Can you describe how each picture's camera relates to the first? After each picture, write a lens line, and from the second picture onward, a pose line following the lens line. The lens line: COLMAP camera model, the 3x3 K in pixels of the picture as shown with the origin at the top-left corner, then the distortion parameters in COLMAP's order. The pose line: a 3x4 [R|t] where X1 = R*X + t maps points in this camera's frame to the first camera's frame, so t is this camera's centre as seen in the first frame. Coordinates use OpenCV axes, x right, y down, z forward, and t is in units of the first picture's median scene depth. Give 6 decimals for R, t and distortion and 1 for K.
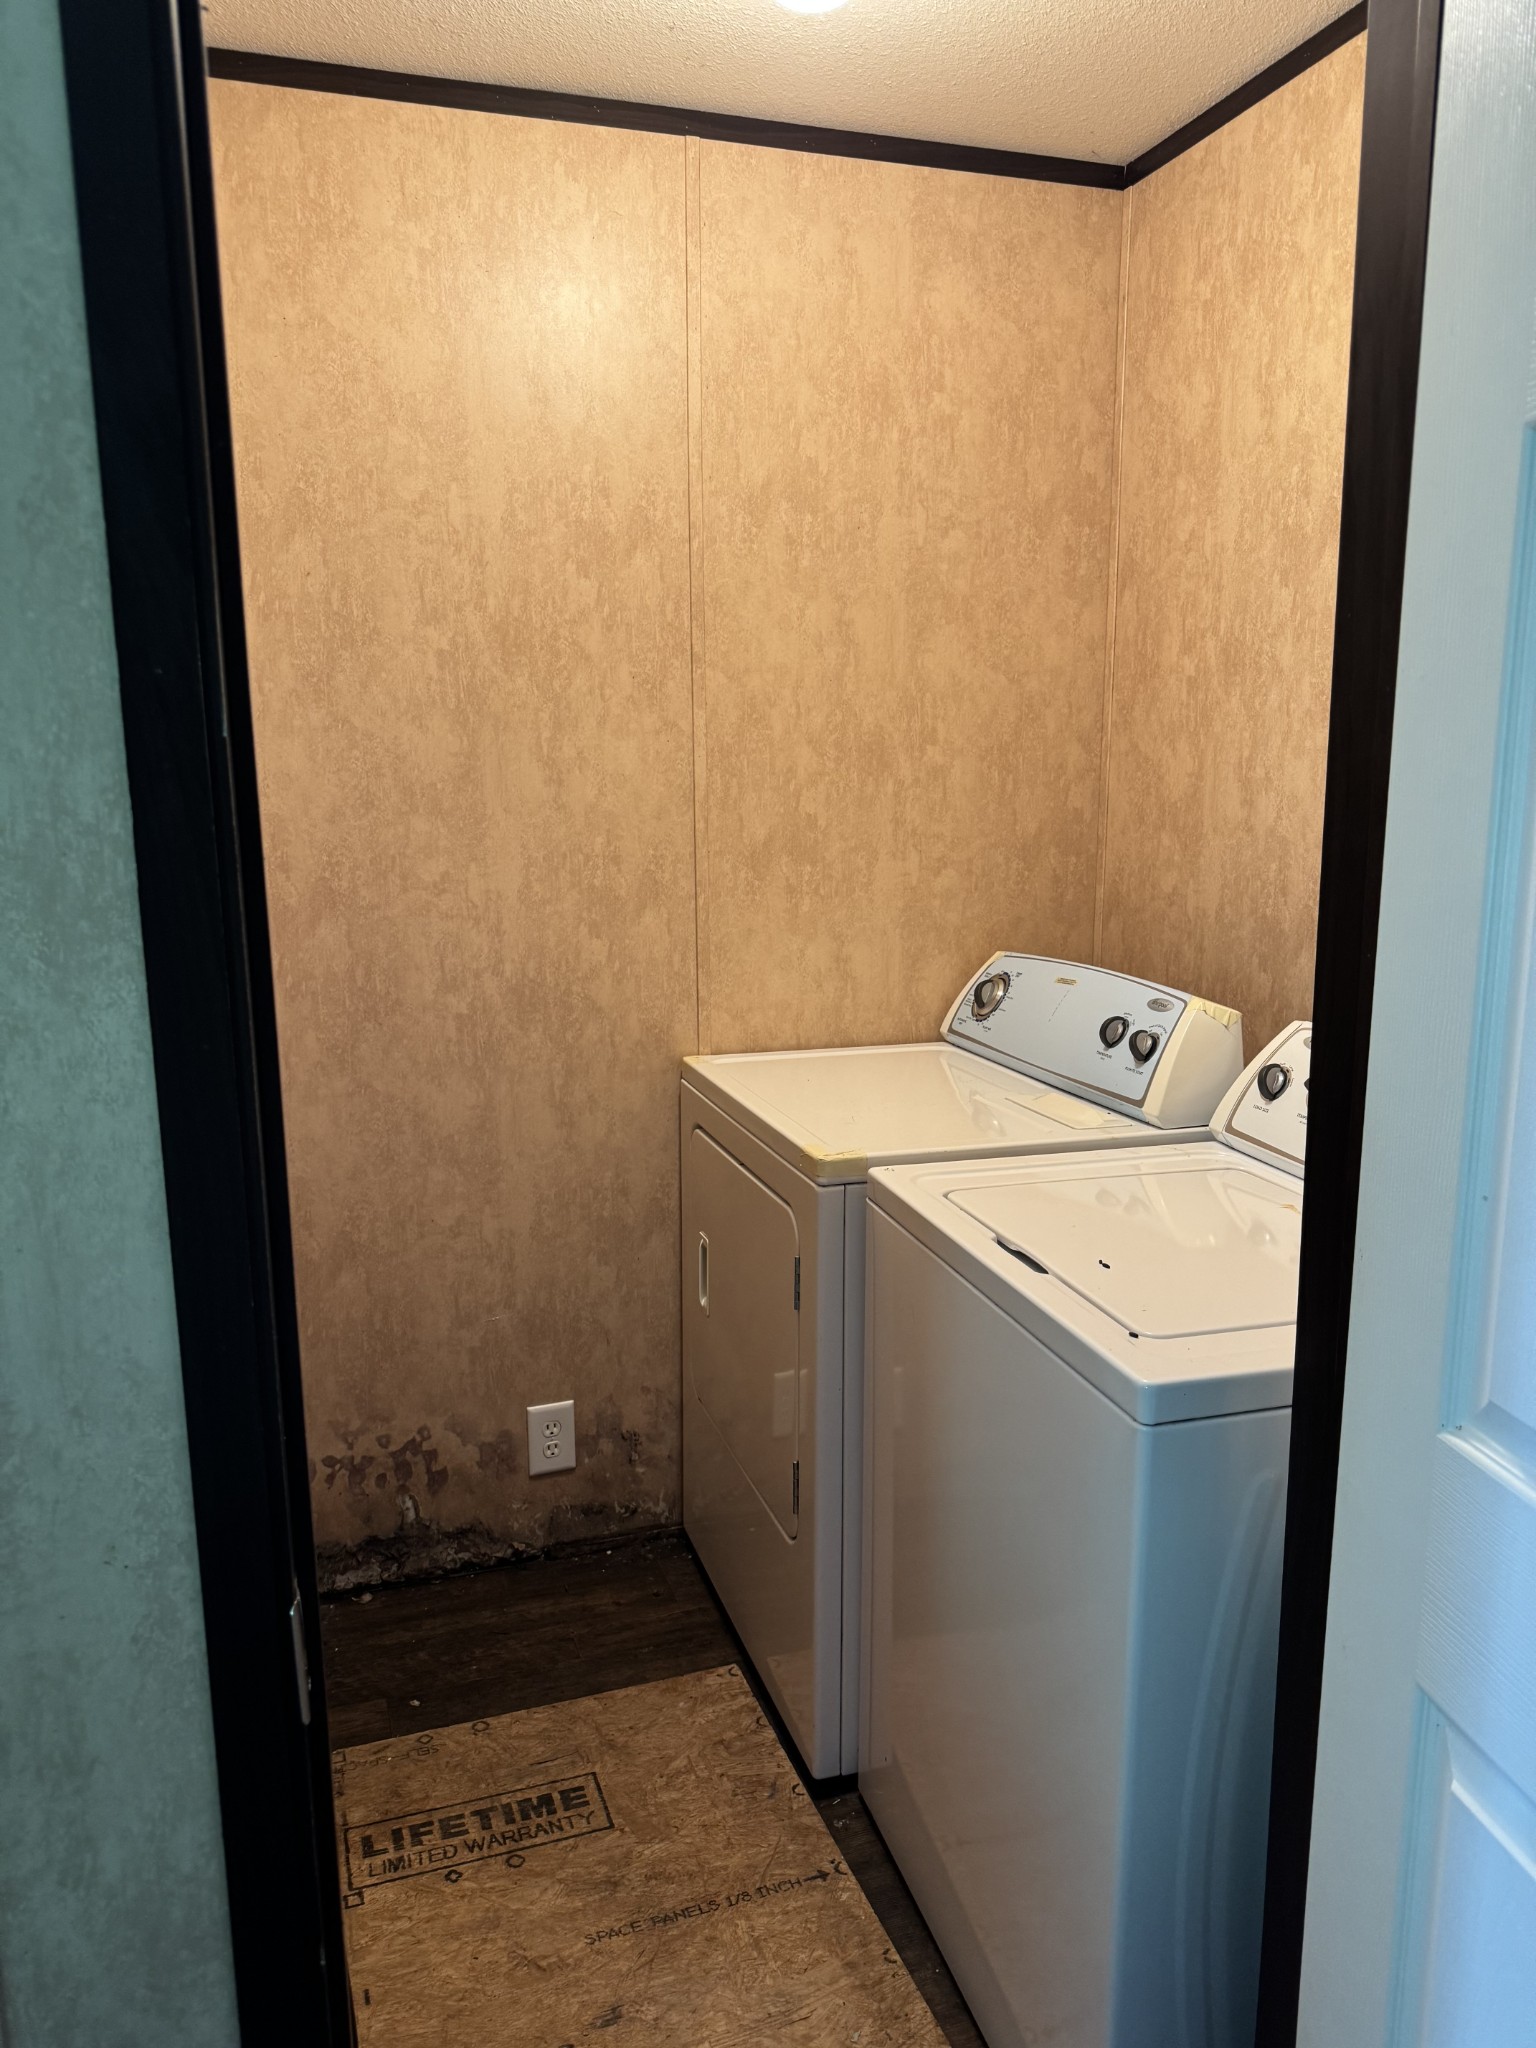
lens RADIAL K [[1506.8, 0, 723.9], [0, 1506.8, 1020.6], [0, 0, 1]] dist [0.111530, -0.206268]
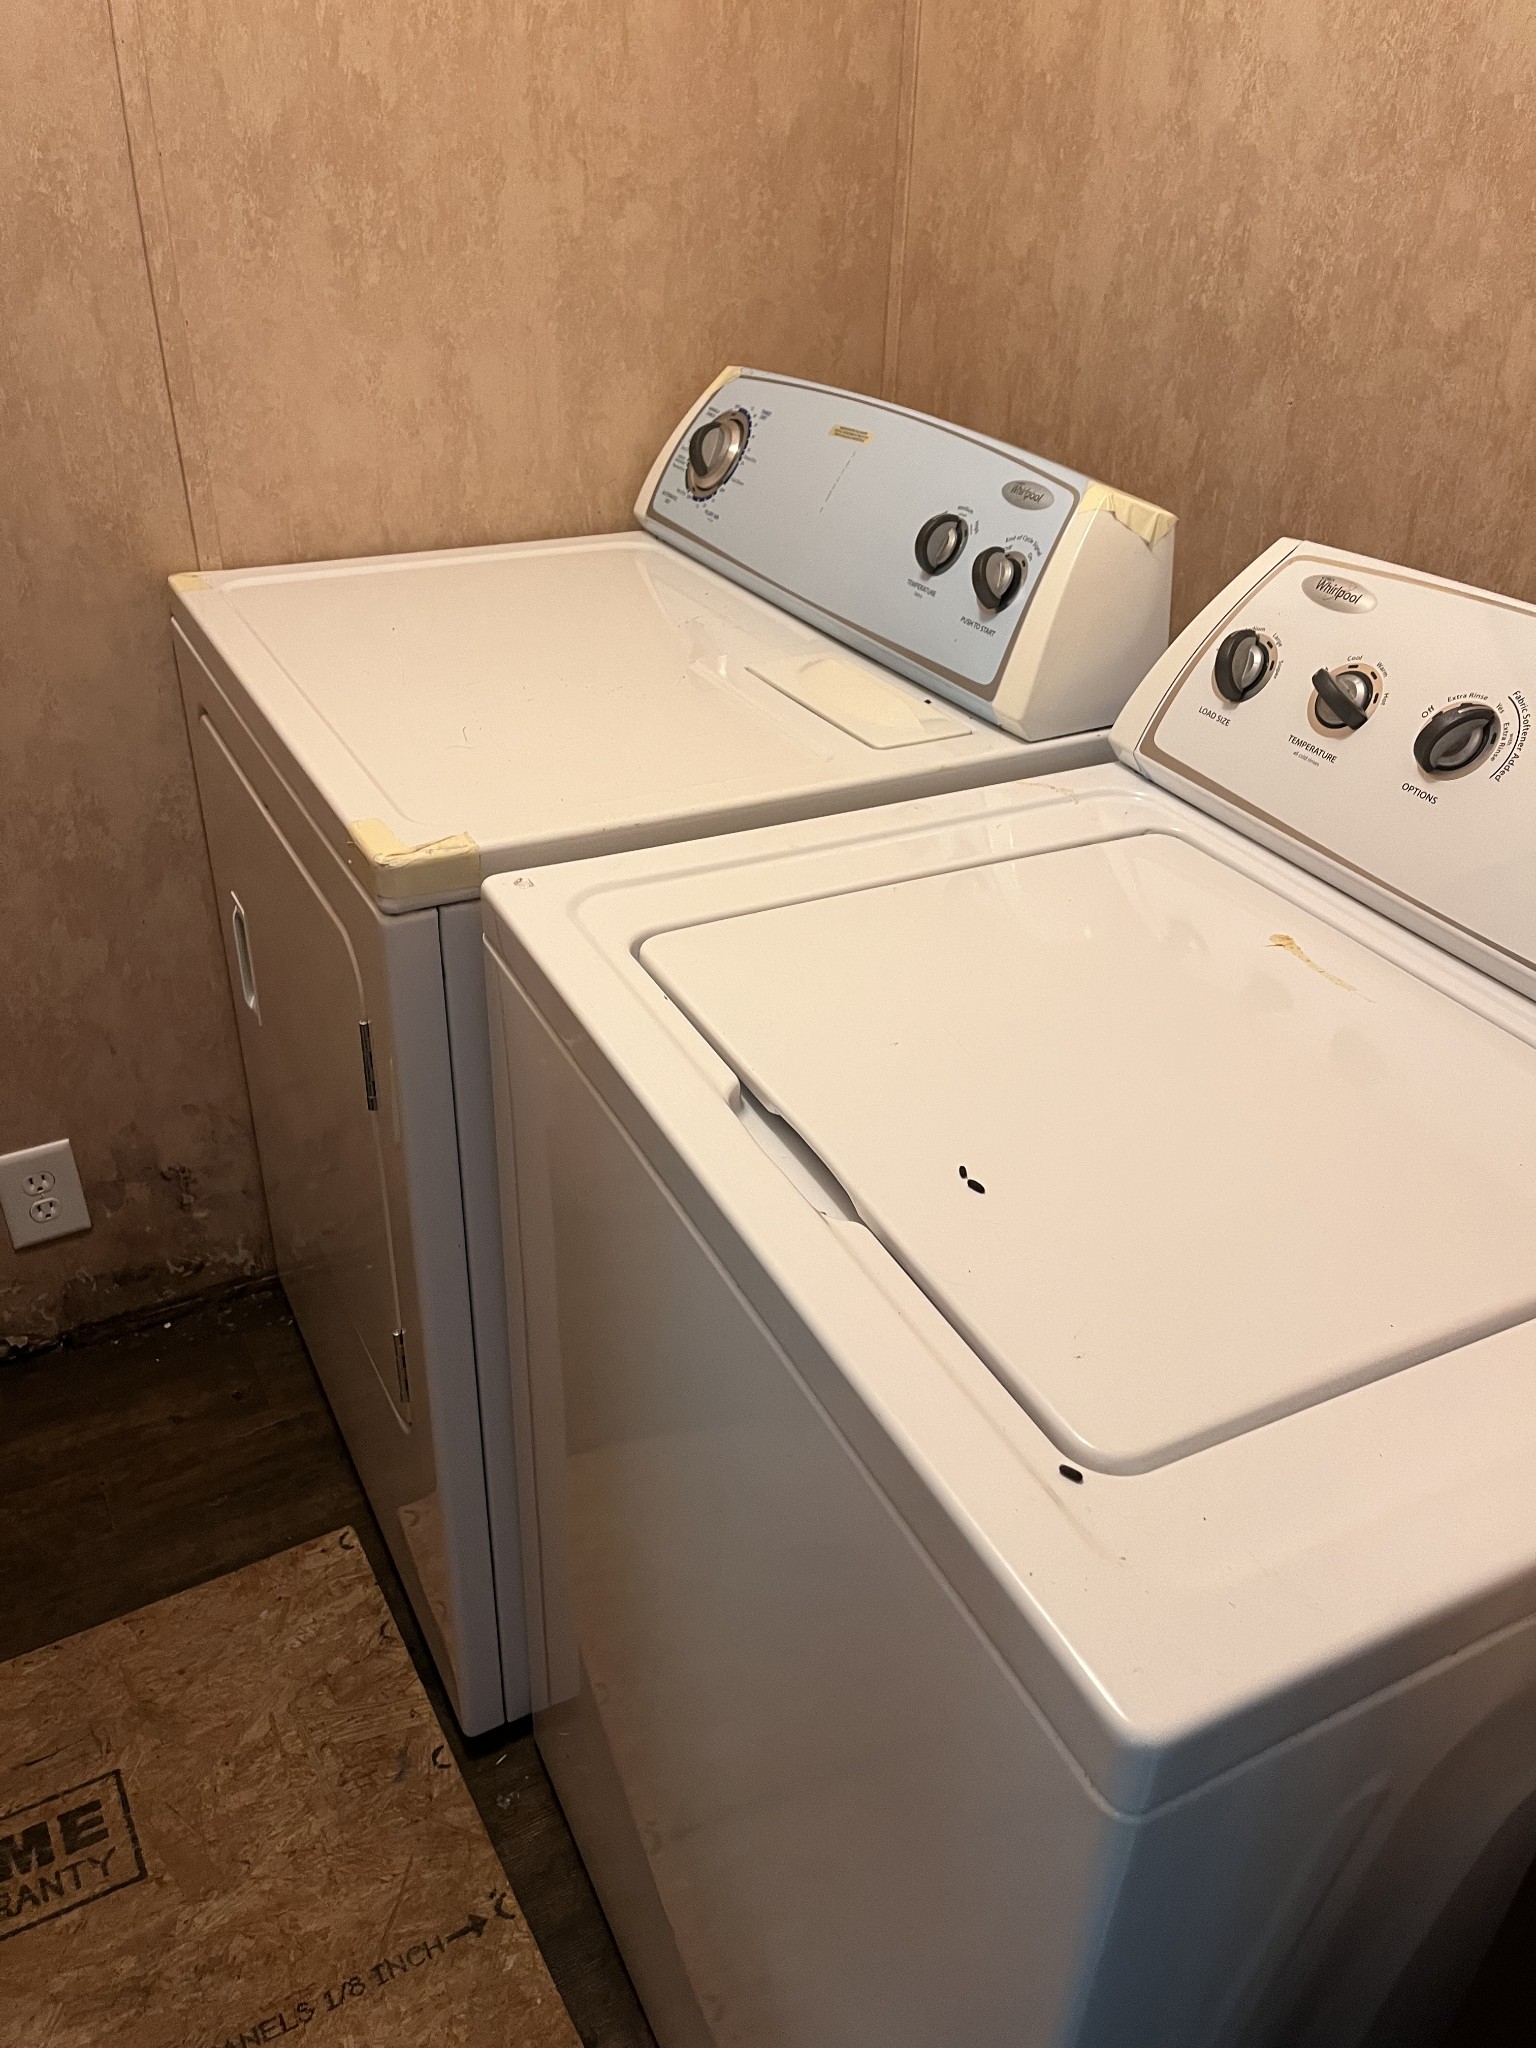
lens RADIAL K [[1495.4, 0, 753.3], [0, 1495.4, 975.2], [0, 0, 1]] dist [0.058867, -0.073249]
pose [[0.980026, -0.074841, 0.184252, 0.072618], [0.002699, 0.931407, 0.363969, -0.041410], [-0.198853, -0.356202, 0.913005, 0.422071]]
